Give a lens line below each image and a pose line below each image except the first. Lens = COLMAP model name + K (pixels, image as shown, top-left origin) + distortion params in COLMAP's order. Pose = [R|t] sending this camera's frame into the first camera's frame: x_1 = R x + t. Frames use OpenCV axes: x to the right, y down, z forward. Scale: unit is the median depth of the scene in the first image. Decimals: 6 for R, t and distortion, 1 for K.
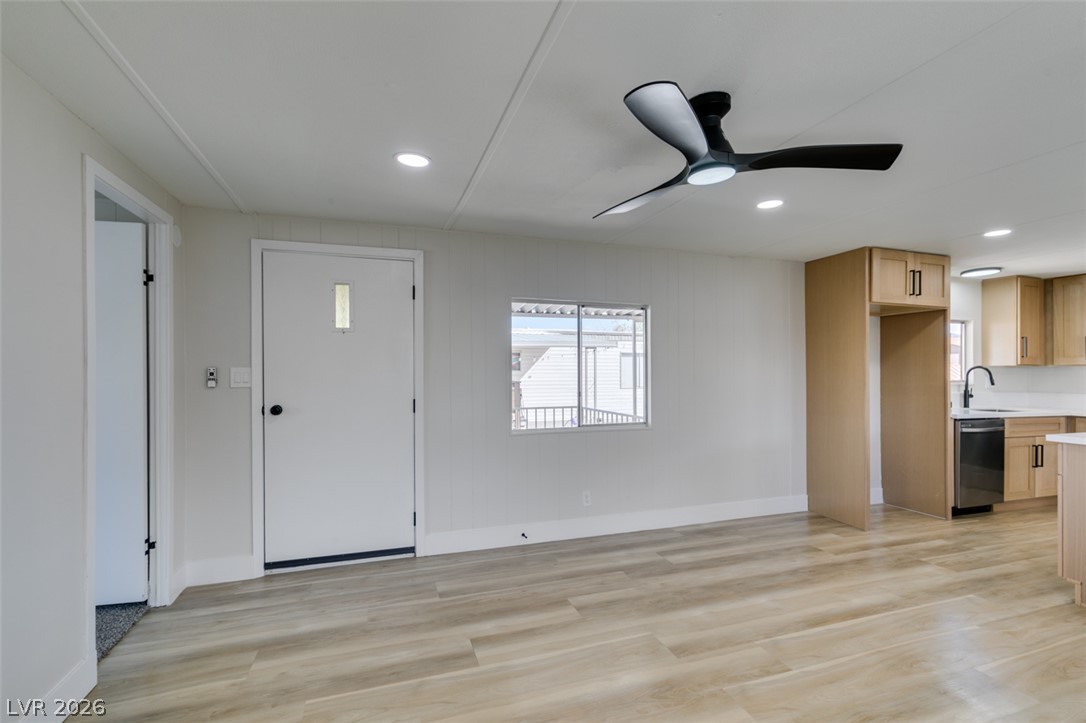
lens RADIAL K [[486.9, 0, 541.7], [0, 486.9, 370.8], [0, 0, 1]] dist [0.003844, -0.002929]
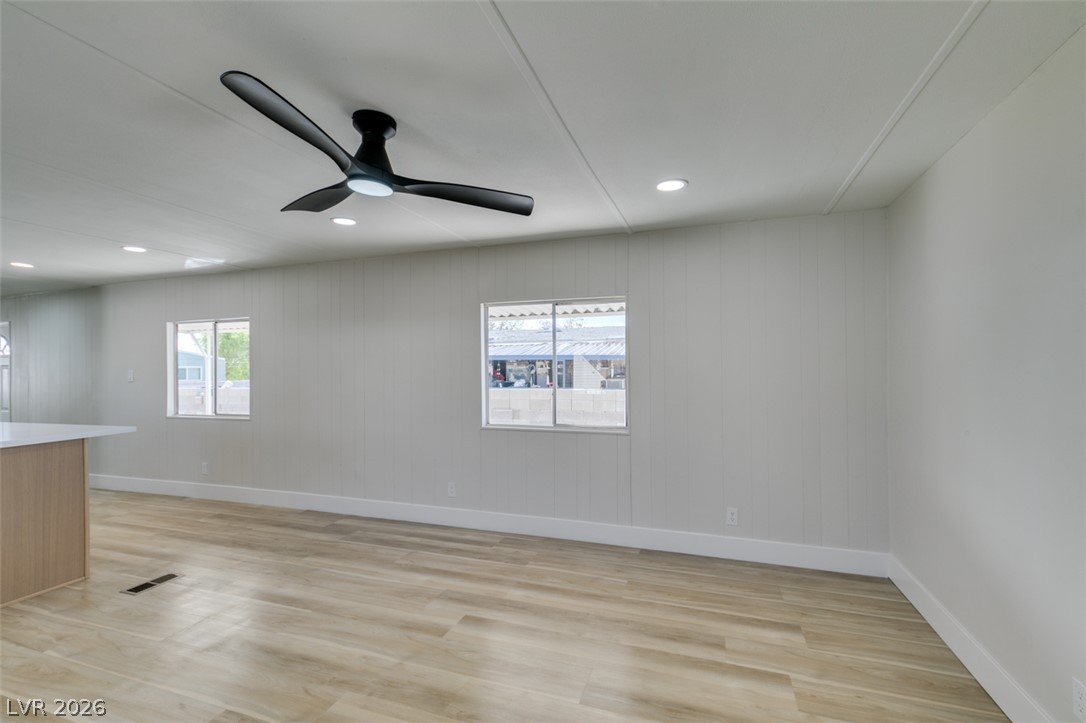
lens RADIAL K [[486.9, 0, 543.1], [0, 486.9, 365.0], [0, 0, 1]] dist [0.003844, -0.002929]
pose [[-0.791649, 0.009943, 0.610895, -0.321274], [0.011212, 0.999936, -0.001747, -0.005856], [-0.610873, 0.005466, -0.791709, 0.874391]]
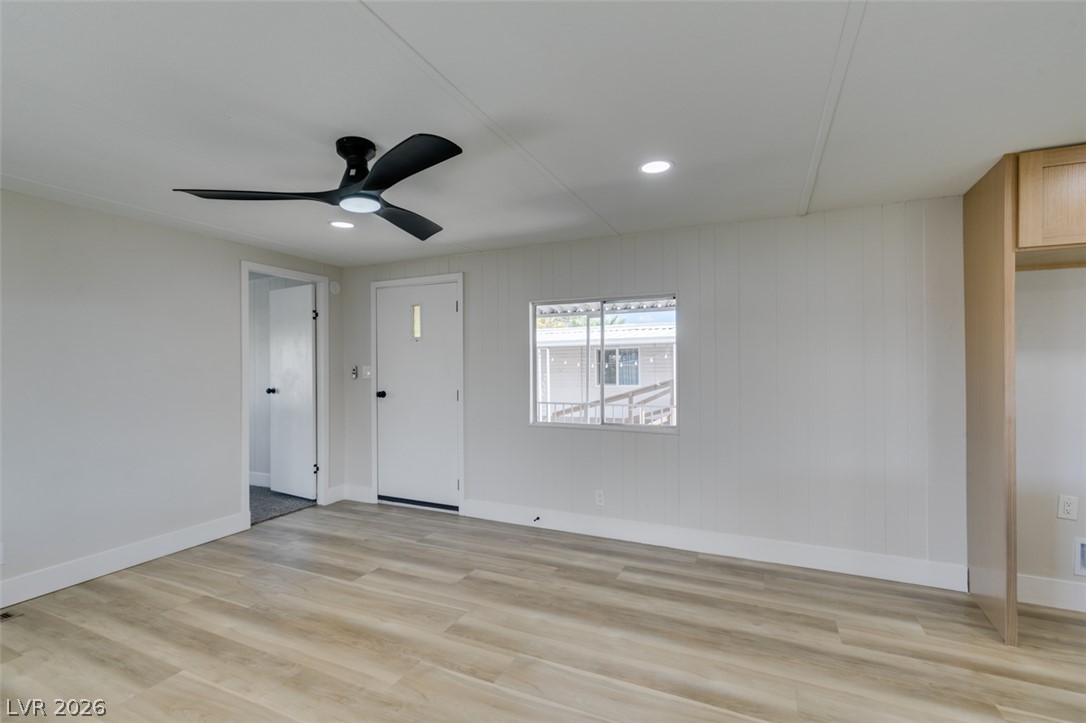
lens RADIAL K [[486.9, 0, 541.4], [0, 486.9, 363.6], [0, 0, 1]] dist [0.003844, -0.002929]
pose [[0.725657, -0.006184, -0.688029, 0.804669], [0.002413, 0.999976, -0.006443, -0.002294], [0.688053, 0.003015, 0.725655, 0.240878]]
